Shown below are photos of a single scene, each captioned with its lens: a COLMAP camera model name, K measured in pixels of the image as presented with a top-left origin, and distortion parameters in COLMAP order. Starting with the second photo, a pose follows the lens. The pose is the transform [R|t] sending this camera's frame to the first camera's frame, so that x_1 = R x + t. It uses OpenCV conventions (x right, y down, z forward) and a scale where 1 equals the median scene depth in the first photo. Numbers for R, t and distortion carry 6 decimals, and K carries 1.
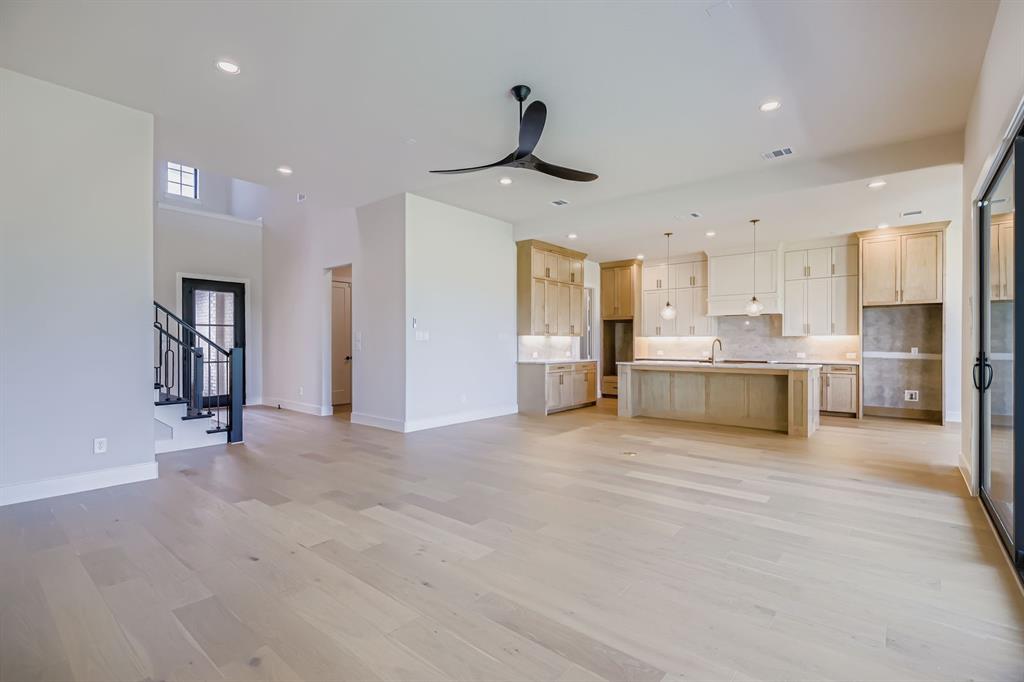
lens RADIAL K [[467.2, 0, 519.7], [0, 467.2, 342.8], [0, 0, 1]] dist [-0.016471, -0.000467]
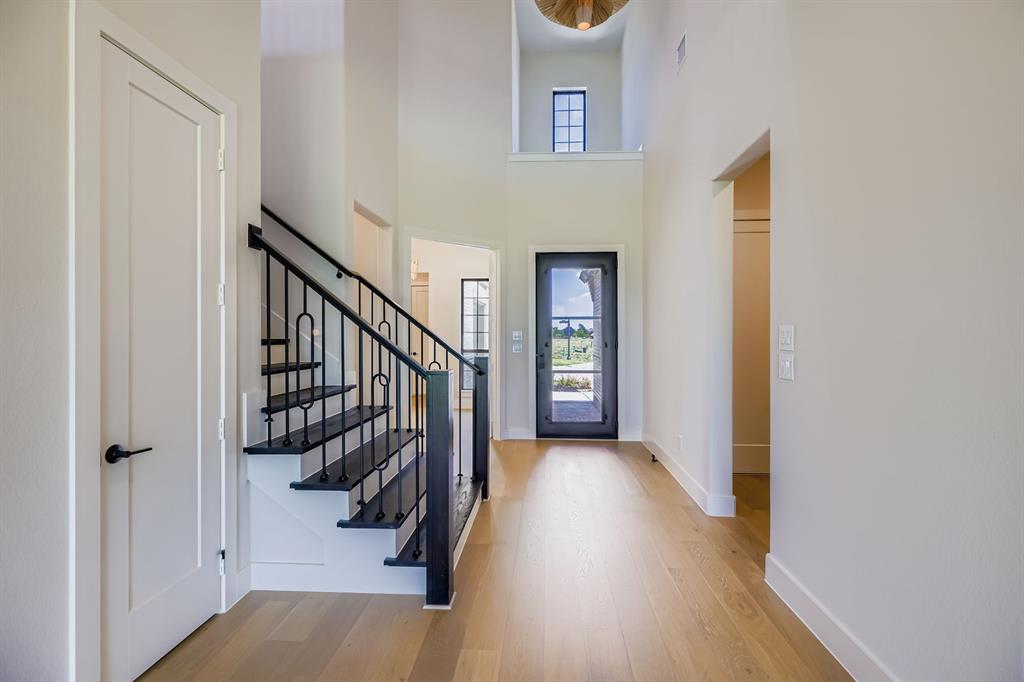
lens RADIAL K [[467.2, 0, 518.9], [0, 467.2, 338.5], [0, 0, 1]] dist [-0.016471, -0.000467]
pose [[0.588634, -0.000435, -0.808400, -0.154824], [0.008506, 0.999948, 0.005655, -0.011730], [0.808355, -0.010205, 0.588607, 0.530402]]
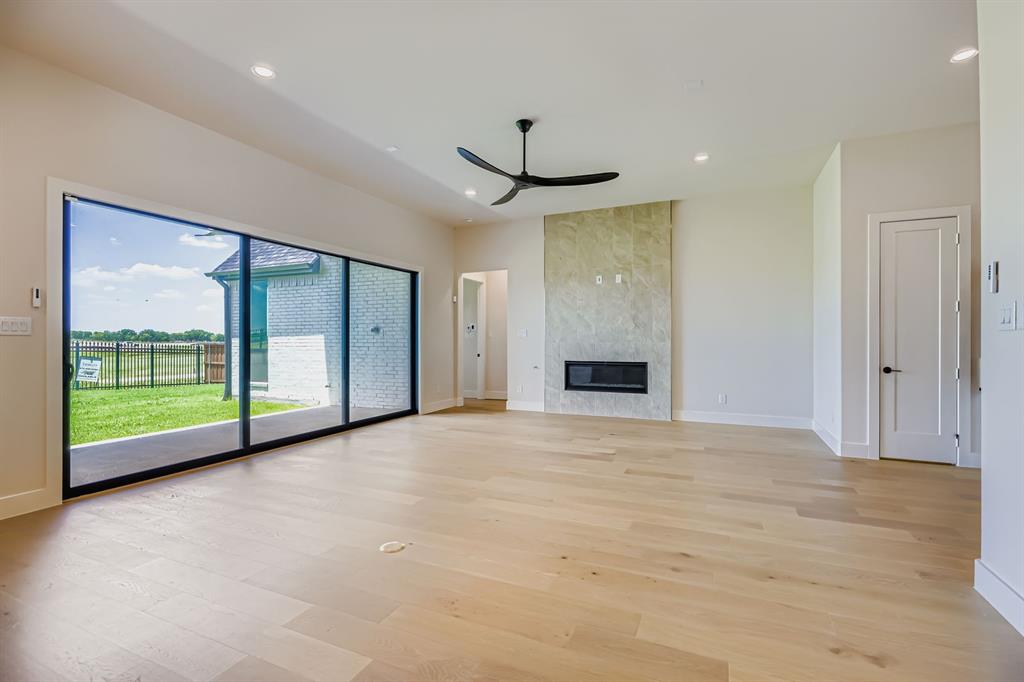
lens RADIAL K [[460.3, 0, 509.4], [0, 460.3, 338.7], [0, 0, 1]] dist [-0.001586, -0.000580]
pose [[-0.965926, 0.001878, -0.258813, 0.148067], [0.002265, 0.999997, -0.001198, 0.000810], [0.258810, -0.001743, -0.965927, 0.910511]]
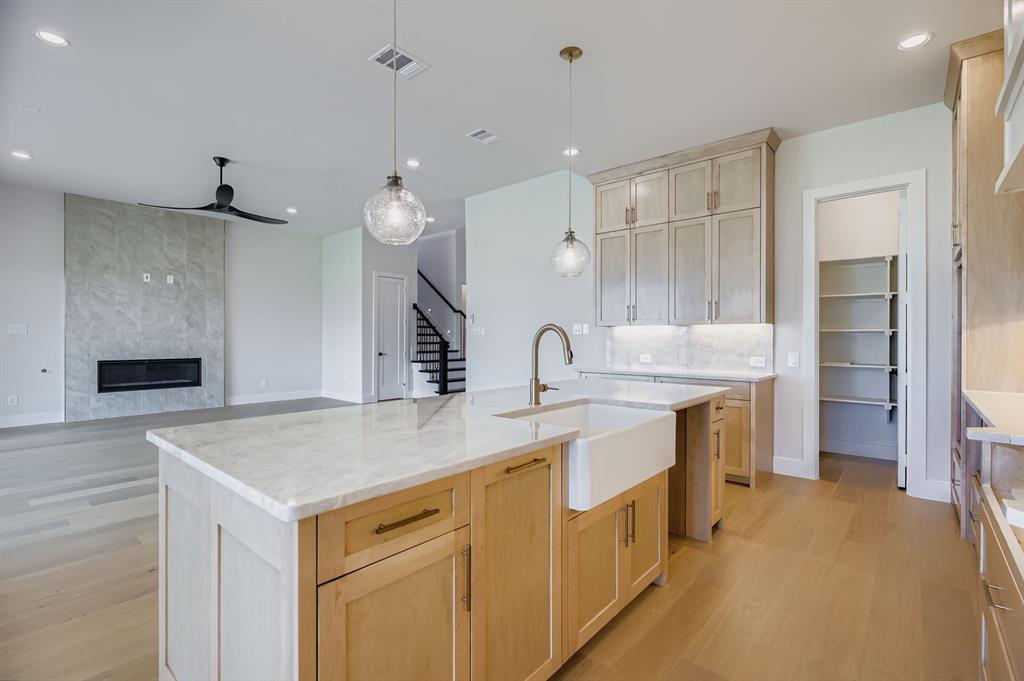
lens RADIAL K [[460.3, 0, 512.7], [0, 460.3, 336.0], [0, 0, 1]] dist [-0.001586, -0.000580]
pose [[-0.031690, -0.003830, -0.999490, 0.596409], [-0.002639, 0.999989, -0.003748, 0.000418], [0.999494, 0.002519, -0.031700, 0.833020]]
